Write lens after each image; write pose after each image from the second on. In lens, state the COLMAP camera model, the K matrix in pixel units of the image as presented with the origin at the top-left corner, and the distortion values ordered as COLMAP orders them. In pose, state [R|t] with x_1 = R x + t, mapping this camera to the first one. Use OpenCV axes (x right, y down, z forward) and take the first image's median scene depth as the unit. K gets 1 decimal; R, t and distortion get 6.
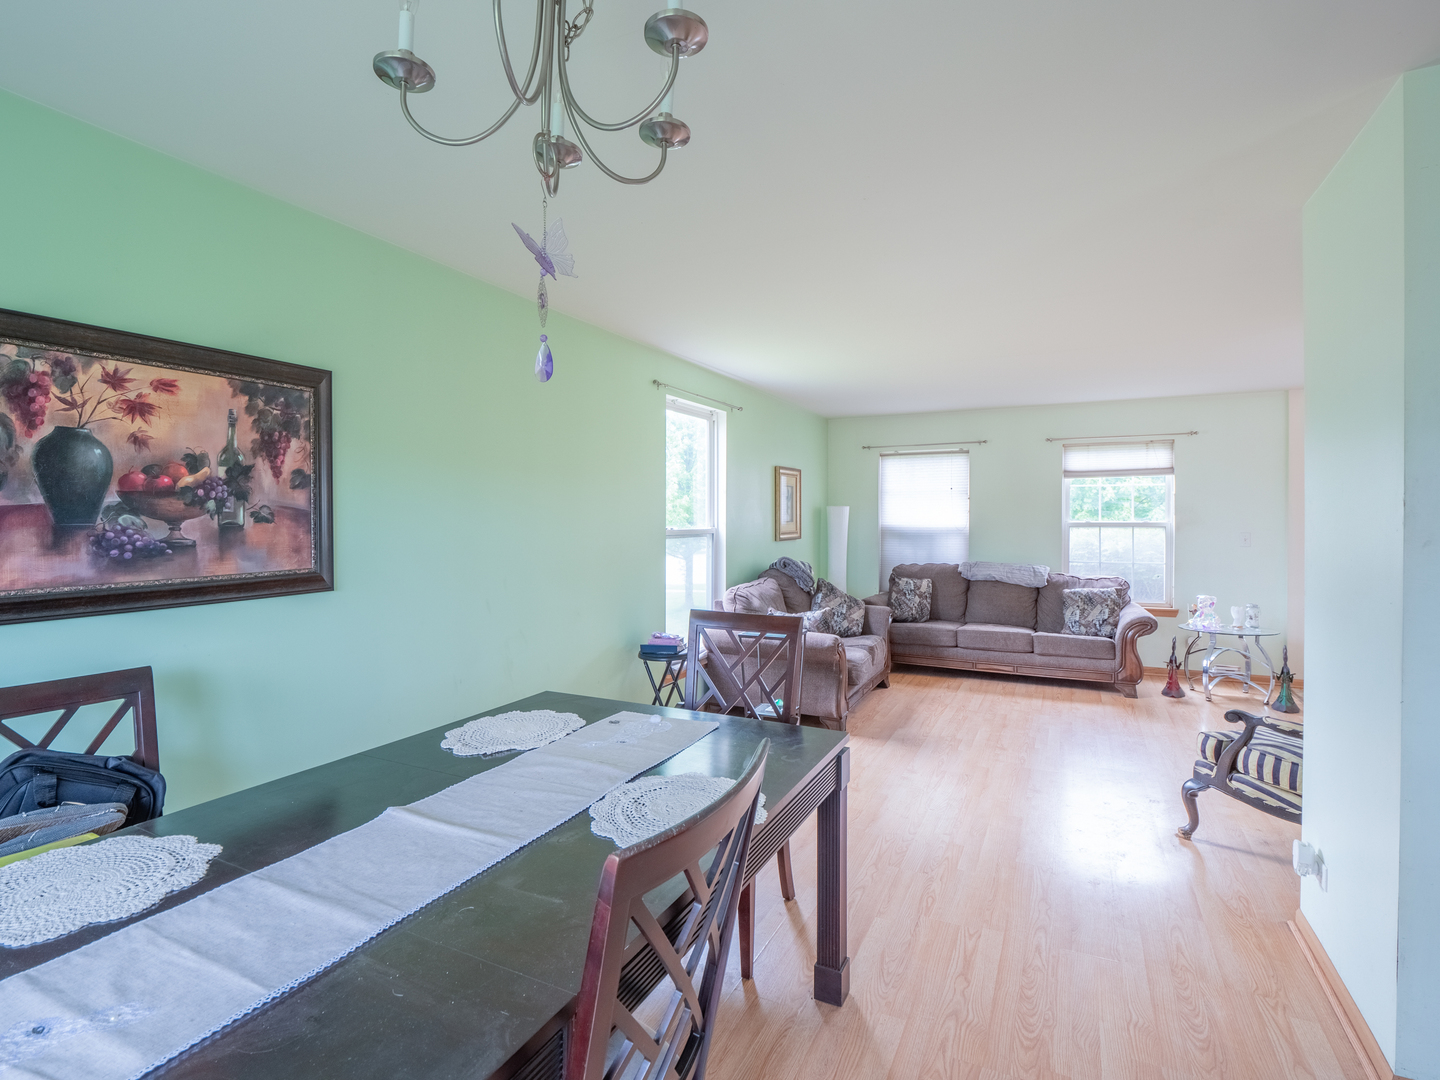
lens RADIAL K [[707.3, 0, 711.5], [0, 707.3, 533.0], [0, 0, 1]] dist [-0.022565, 0.003735]
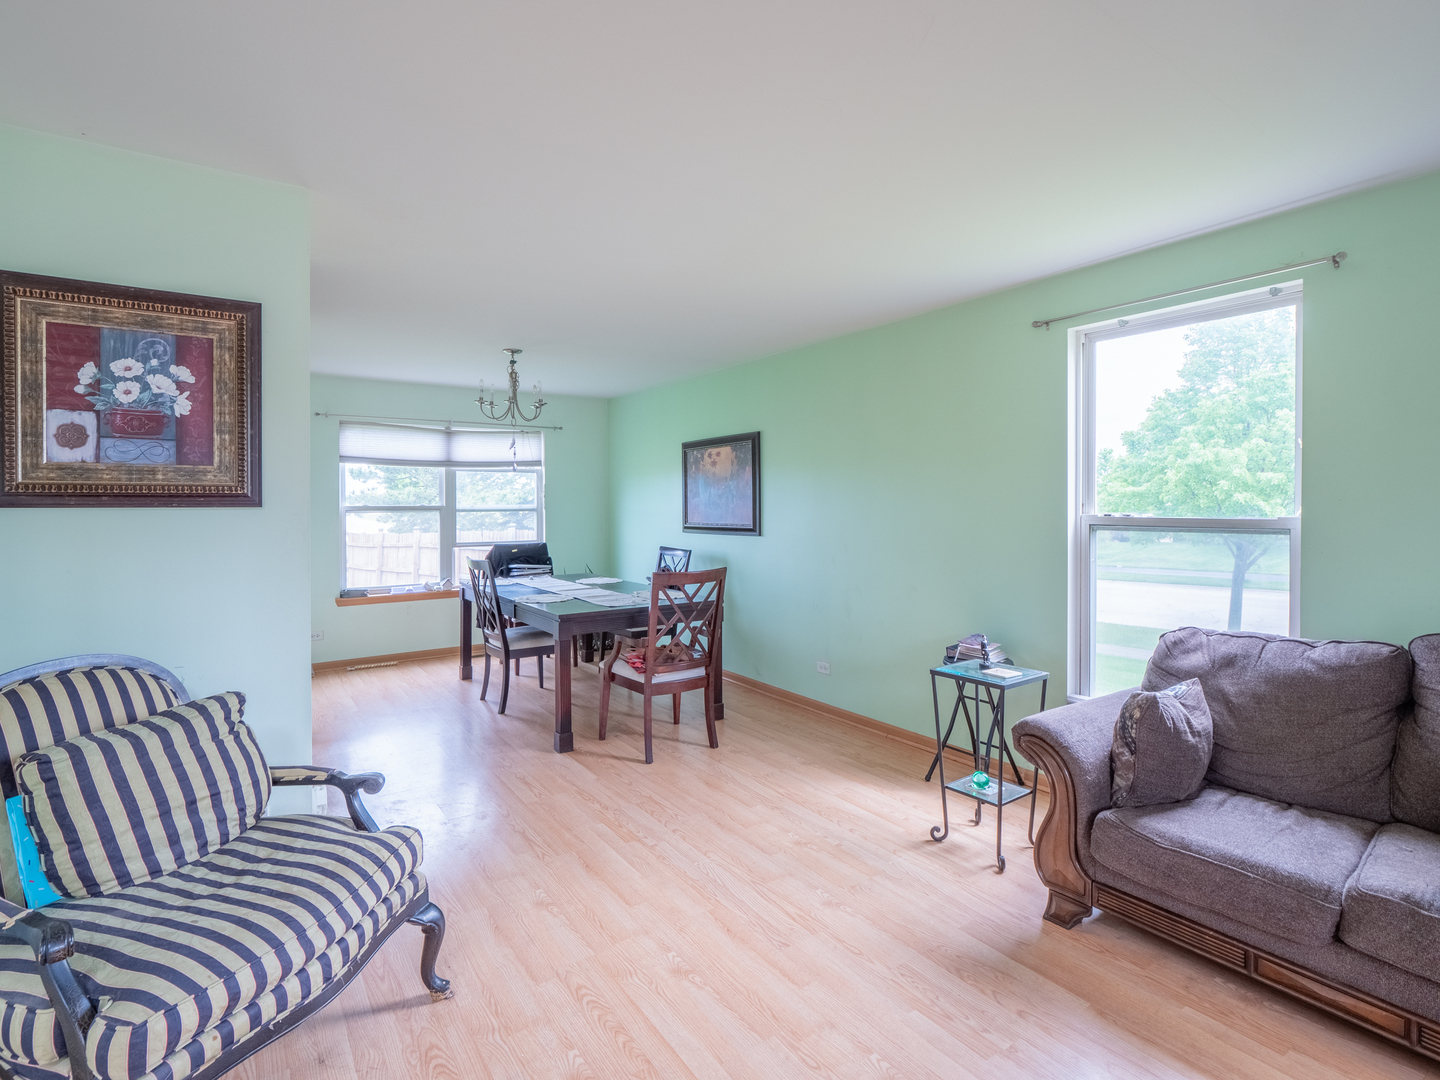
lens RADIAL K [[707.3, 0, 697.9], [0, 707.3, 509.9], [0, 0, 1]] dist [-0.022565, 0.003735]
pose [[-0.490007, 0.006758, -0.871692, 1.587966], [-0.020986, 0.999589, 0.019547, -0.038113], [0.871466, 0.027871, -0.489663, 2.141057]]
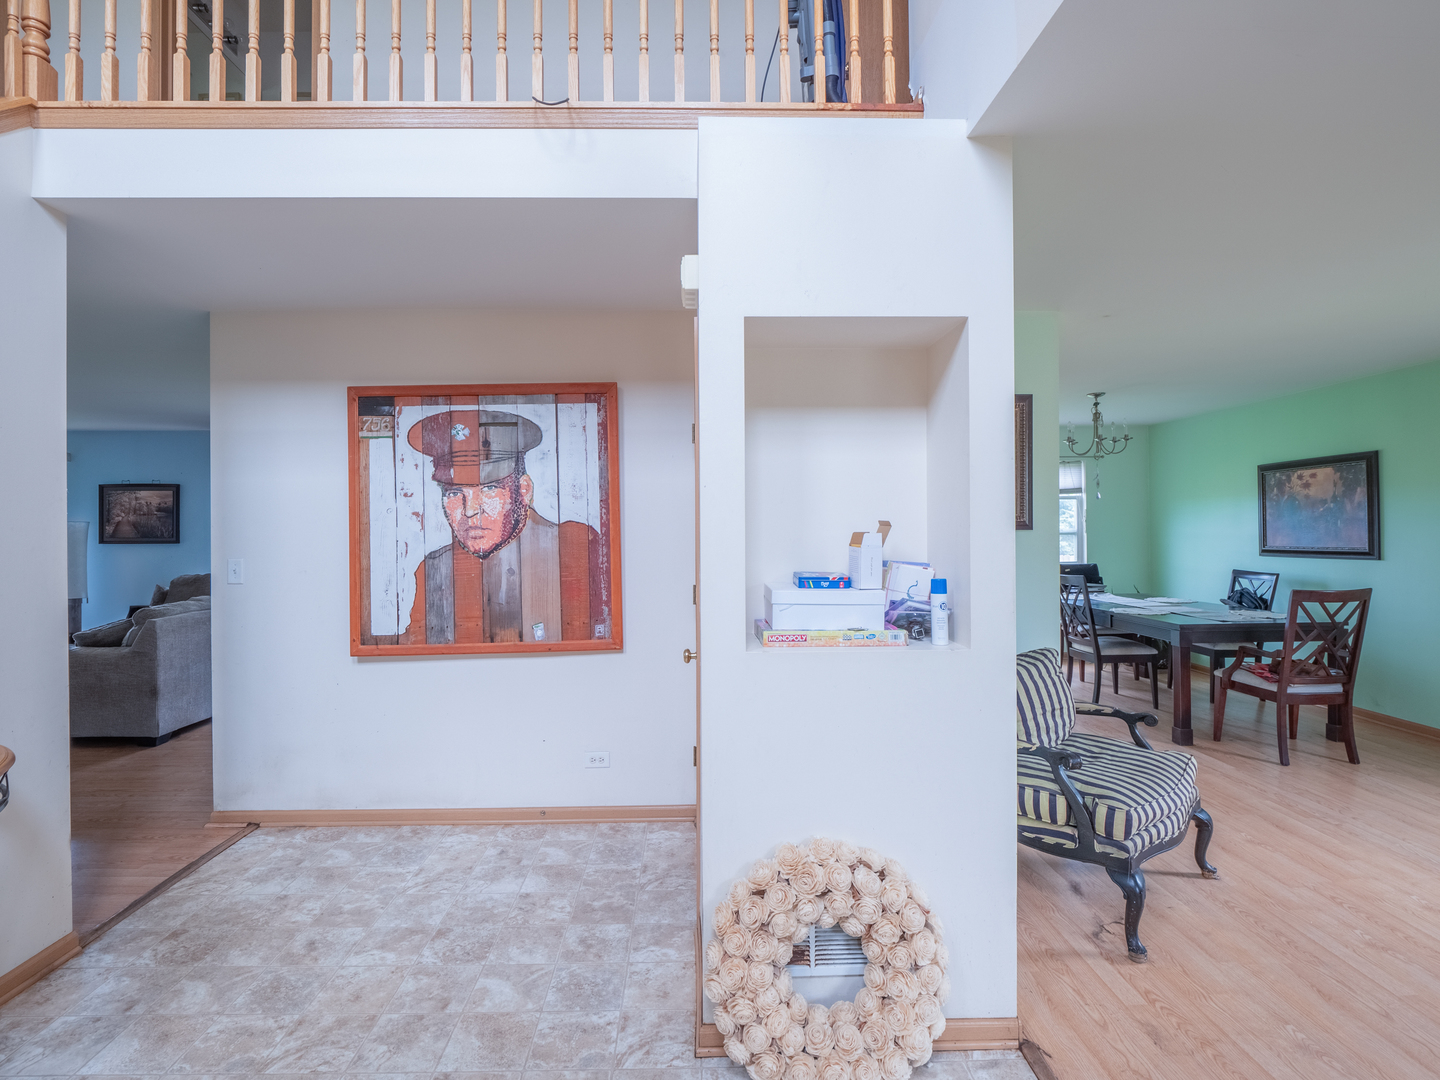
lens RADIAL K [[707.3, 0, 705.7], [0, 707.3, 529.3], [0, 0, 1]] dist [-0.022565, 0.003735]
pose [[-0.880243, 0.002829, -0.474515, 2.382600], [-0.007151, 0.999790, 0.019226, -0.034781], [0.474470, 0.020317, -0.880037, 2.093313]]
